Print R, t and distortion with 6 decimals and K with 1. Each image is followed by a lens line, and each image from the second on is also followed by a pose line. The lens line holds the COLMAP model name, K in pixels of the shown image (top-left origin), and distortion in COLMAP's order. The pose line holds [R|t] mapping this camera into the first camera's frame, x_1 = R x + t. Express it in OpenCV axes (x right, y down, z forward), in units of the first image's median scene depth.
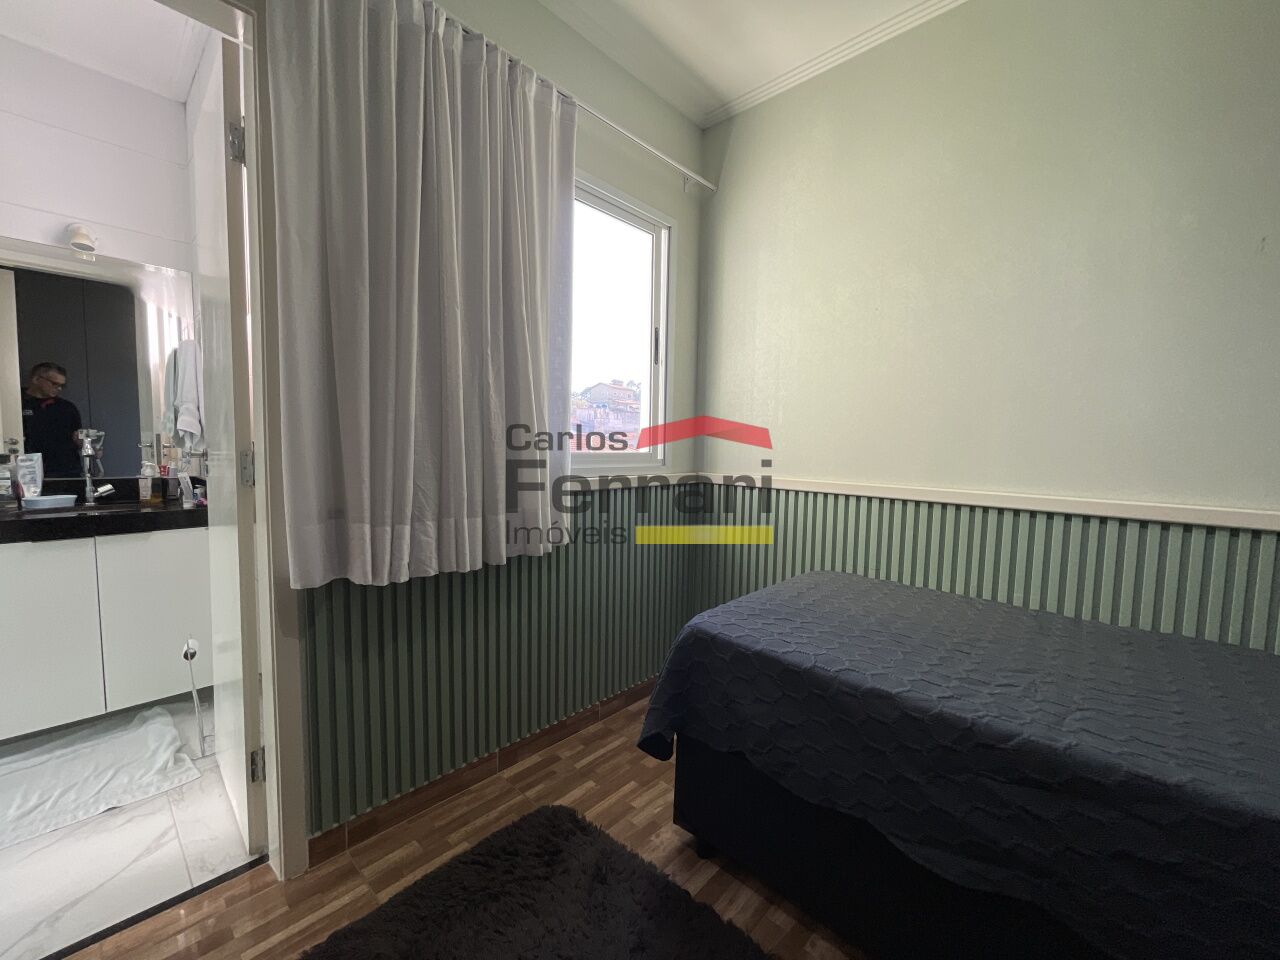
lens RADIAL K [[516.6, 0, 638.9], [0, 516.6, 480.3], [0, 0, 1]] dist [-0.004473, -0.002417]
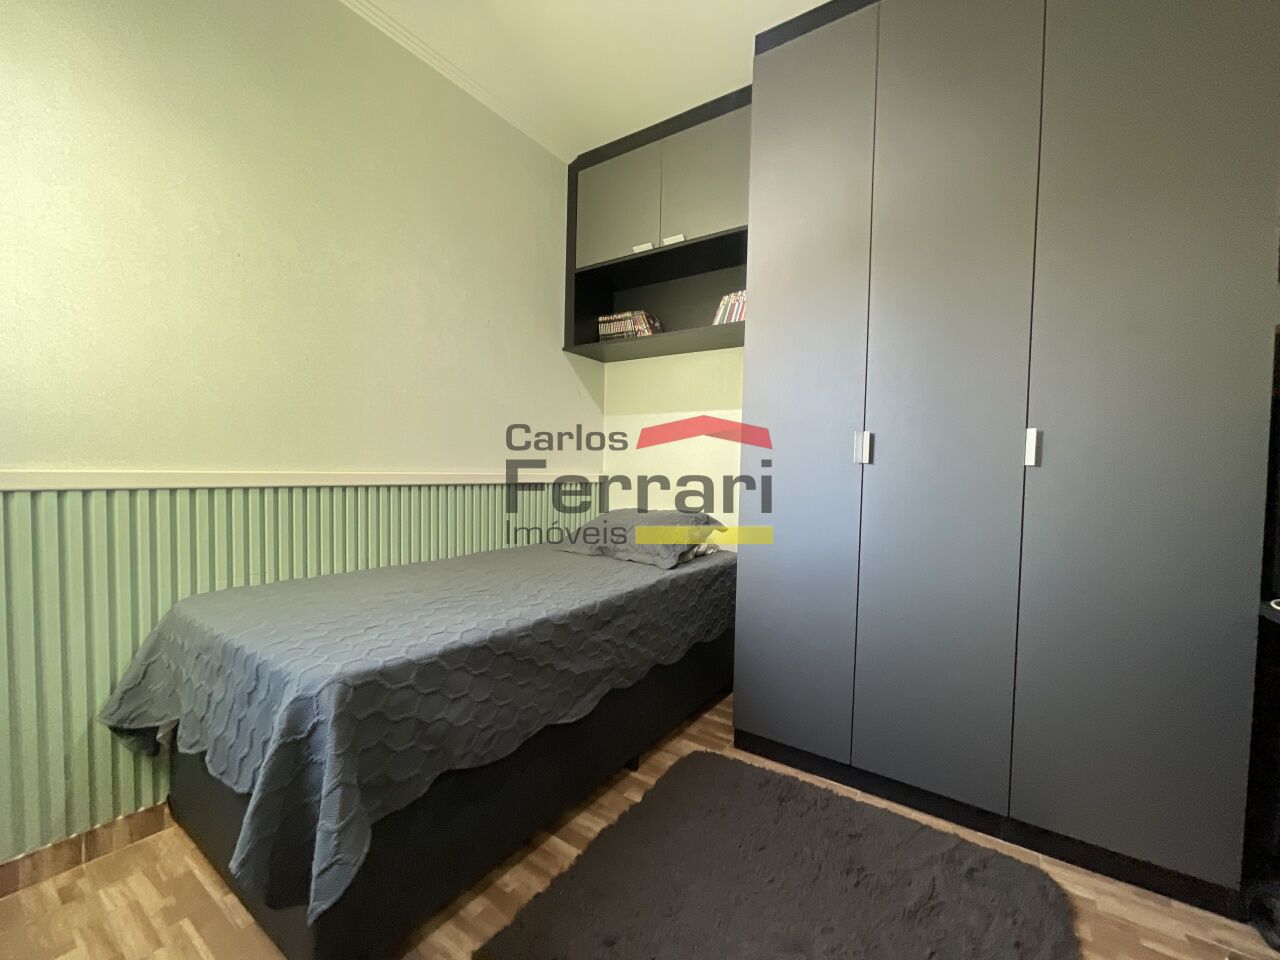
lens RADIAL K [[516.6, 0, 641.0], [0, 516.6, 476.7], [0, 0, 1]] dist [-0.004473, -0.002417]
pose [[-0.138383, -0.049473, 0.989142, -0.740277], [0.044304, 0.997442, 0.056087, -0.006207], [-0.989387, 0.051585, -0.135838, 0.827980]]
